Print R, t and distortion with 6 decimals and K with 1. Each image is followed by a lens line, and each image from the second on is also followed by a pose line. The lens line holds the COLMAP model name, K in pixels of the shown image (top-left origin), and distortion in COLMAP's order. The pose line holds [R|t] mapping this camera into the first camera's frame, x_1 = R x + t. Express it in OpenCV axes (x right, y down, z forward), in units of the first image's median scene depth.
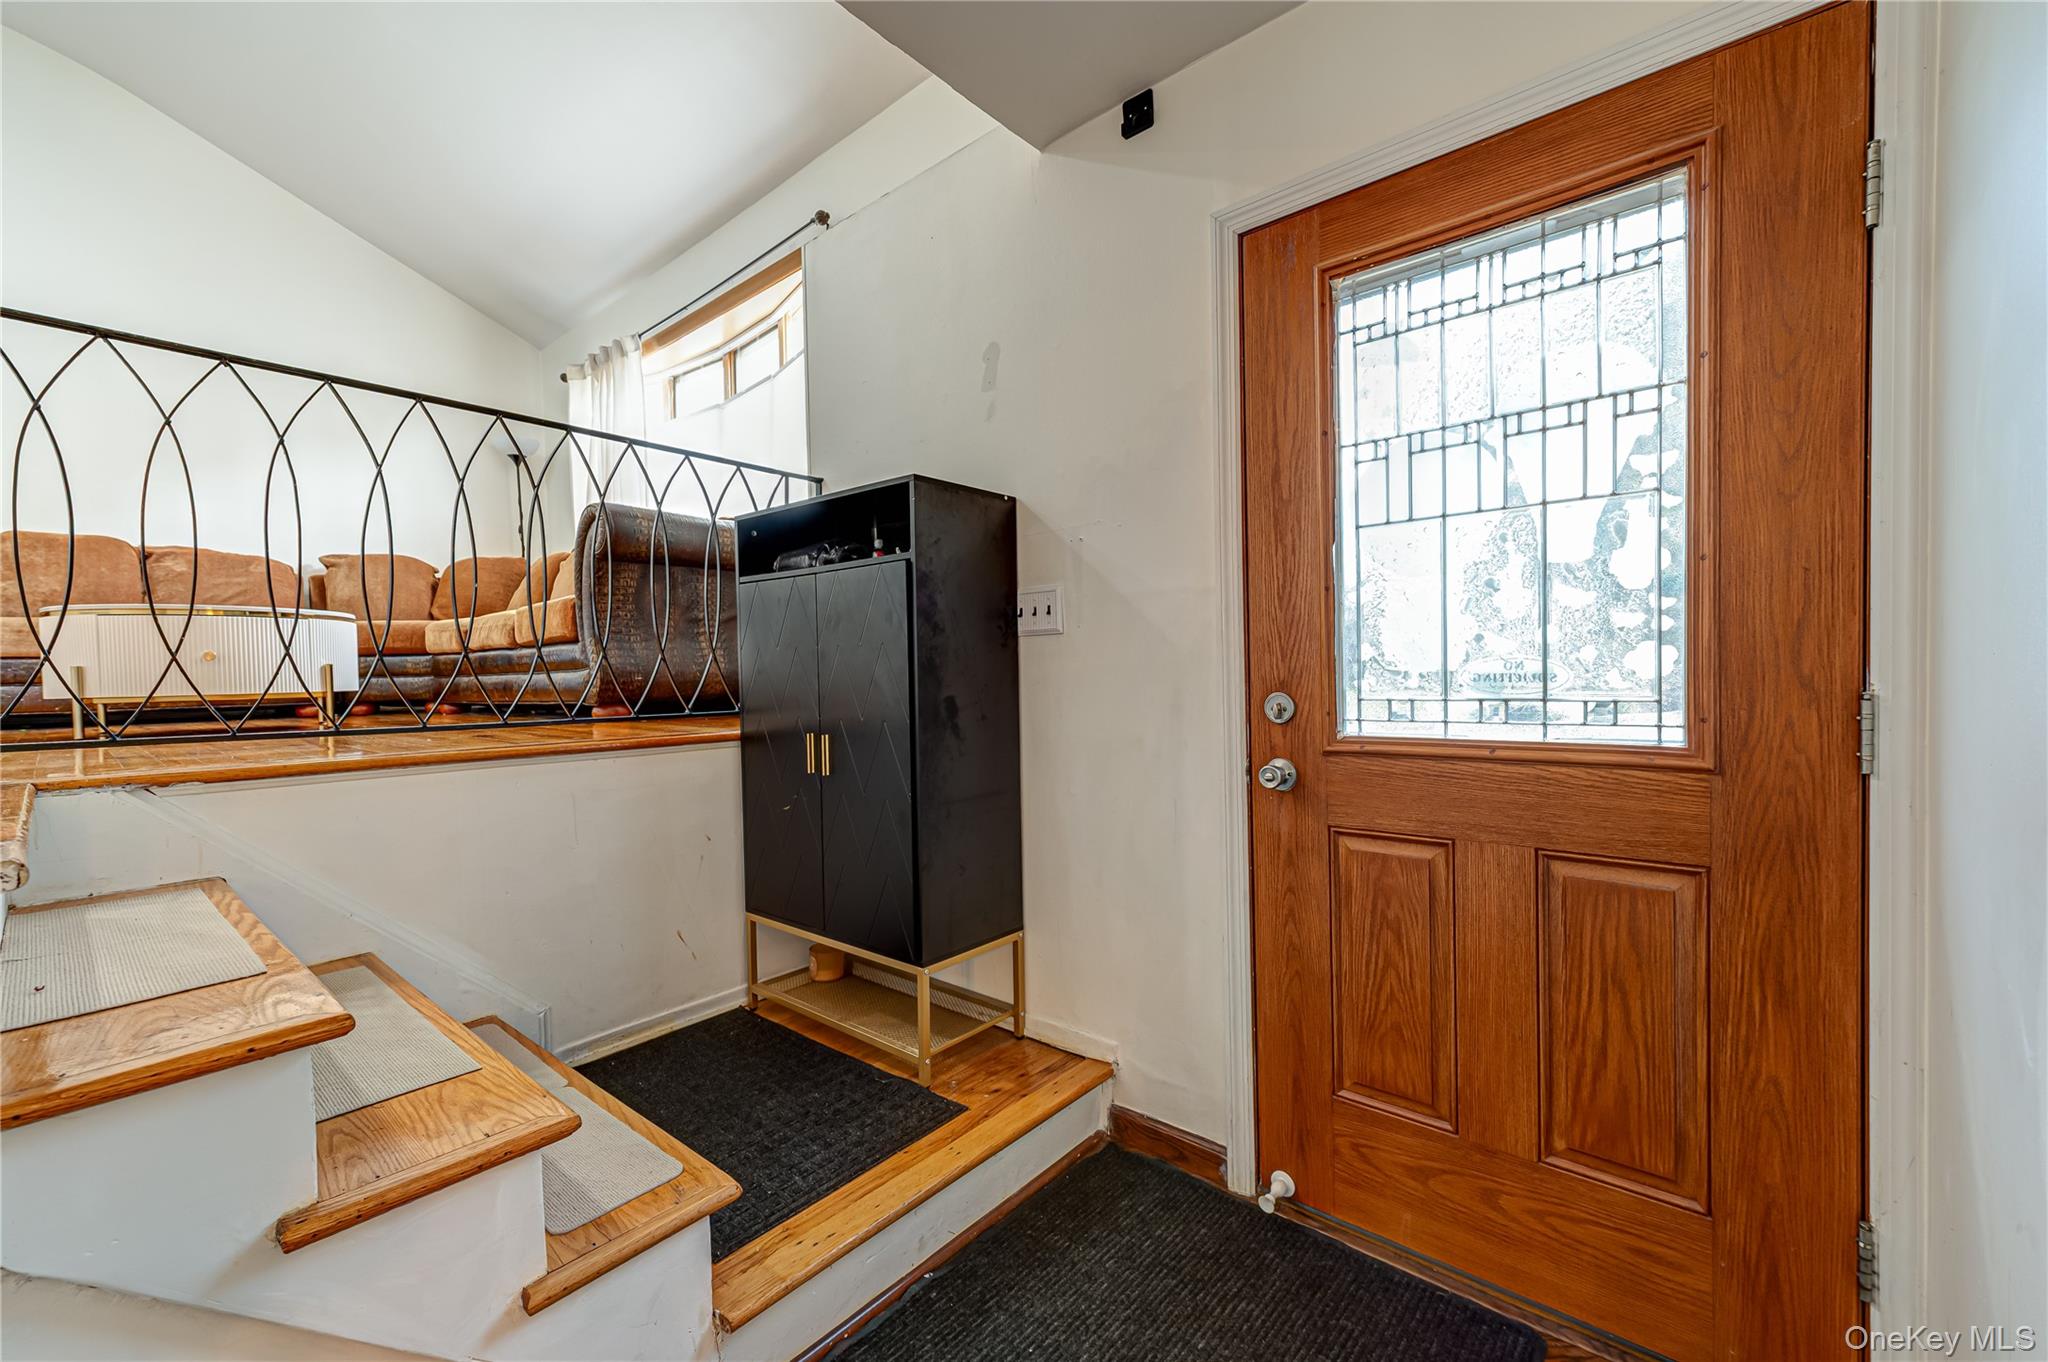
lens RADIAL K [[818.7, 0, 1028.7], [0, 818.7, 677.8], [0, 0, 1]] dist [0.000432, 0.000057]
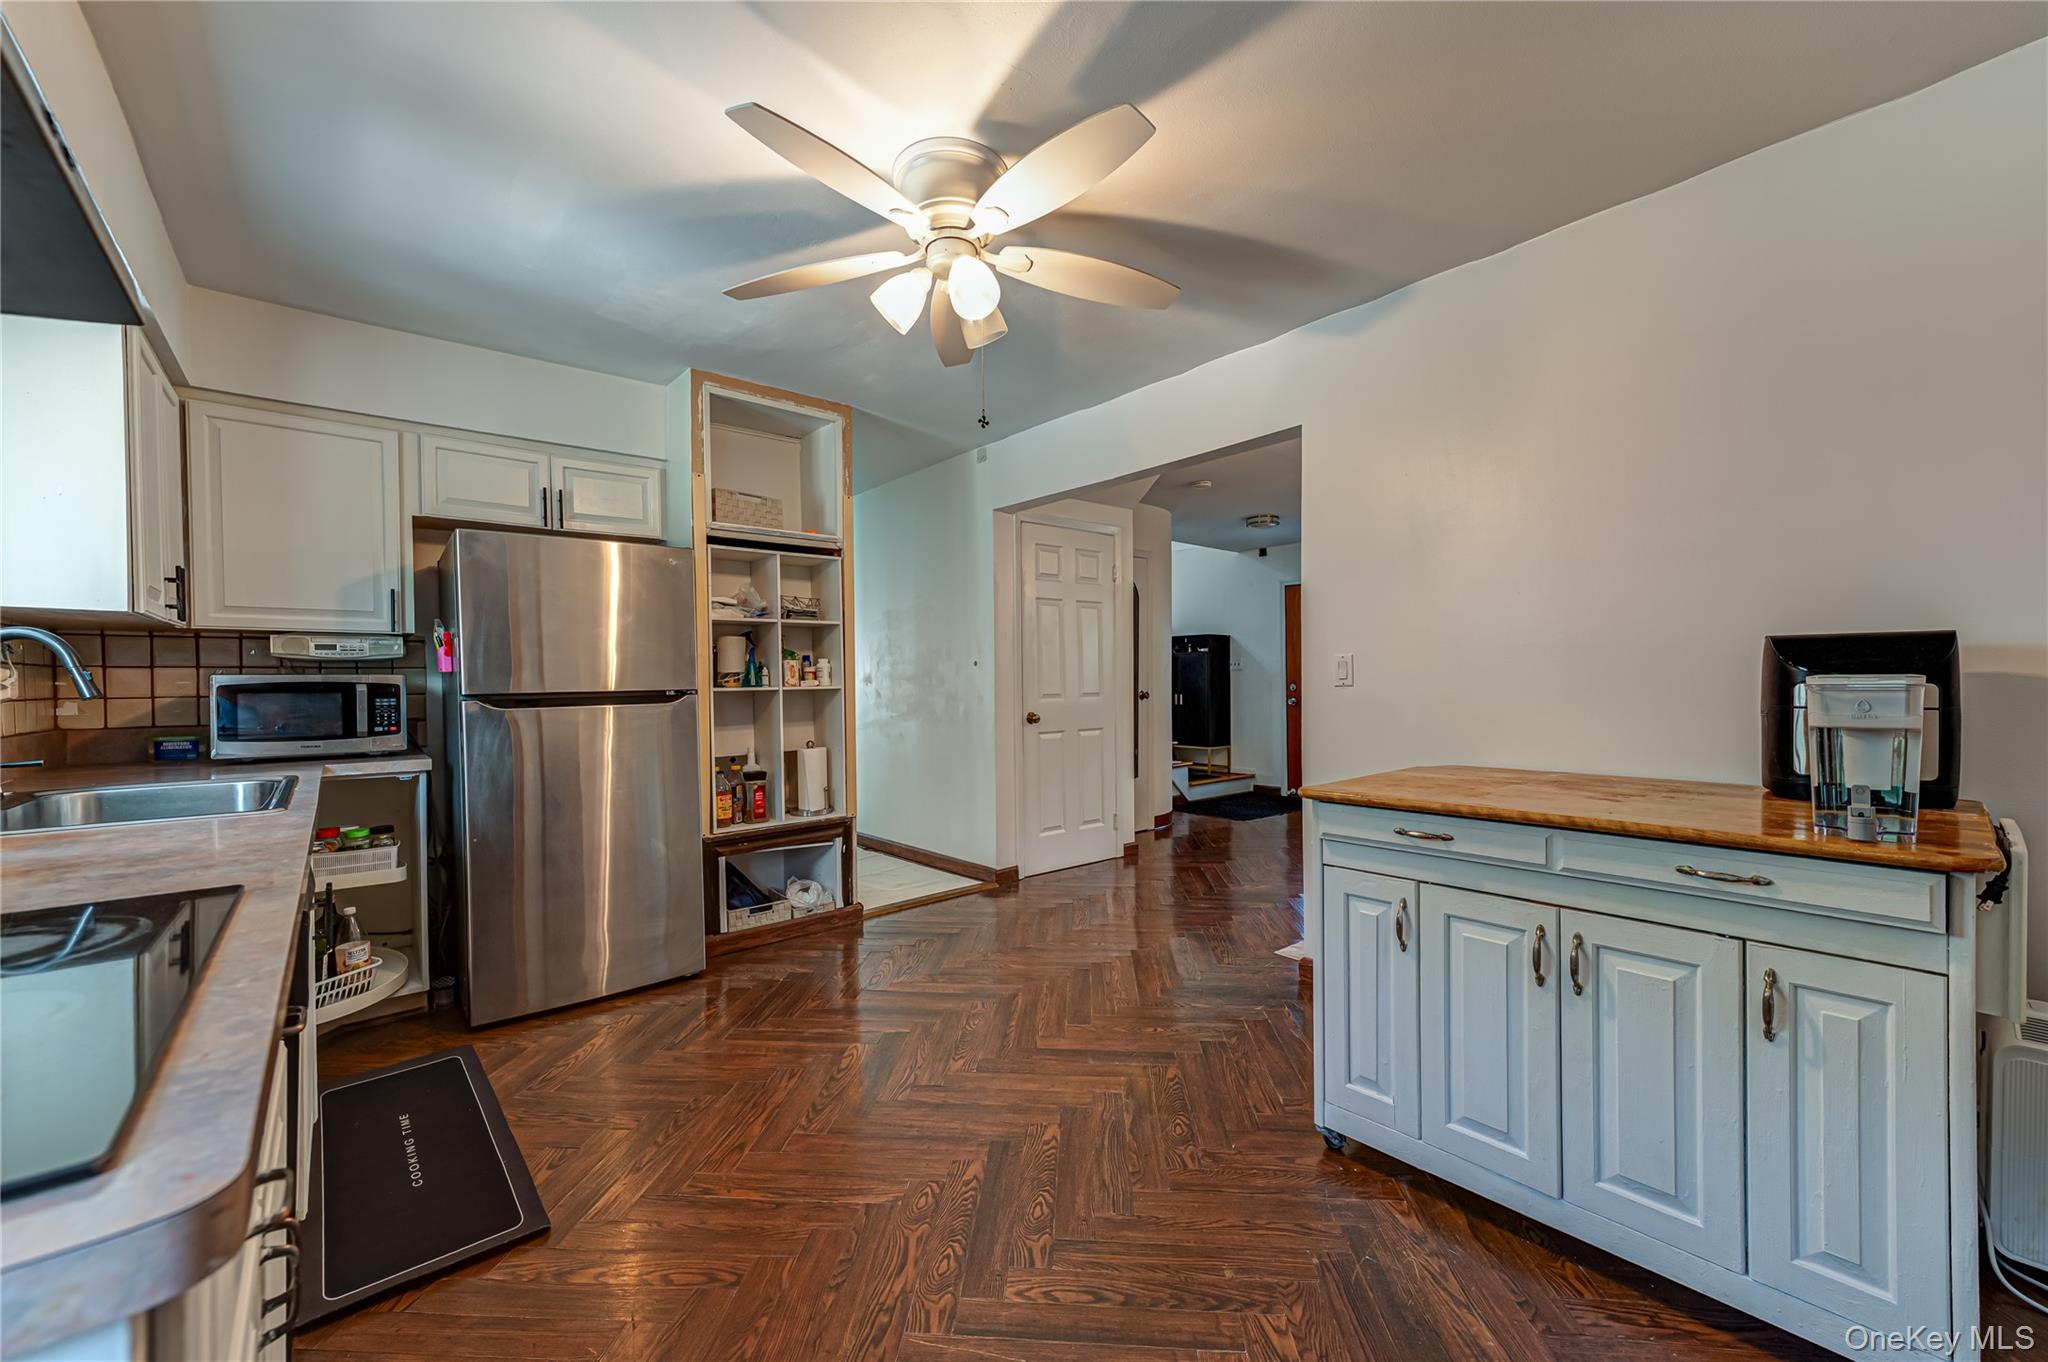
lens RADIAL K [[799.8, 0, 1024.9], [0, 799.8, 685.8], [0, 0, 1]] dist [0.002397, 0.000062]
pose [[0.986085, 0.011093, -0.165872, -0.377733], [-0.010877, 0.999938, 0.002214, 0.029835], [0.165886, -0.000379, 0.986145, -3.198204]]
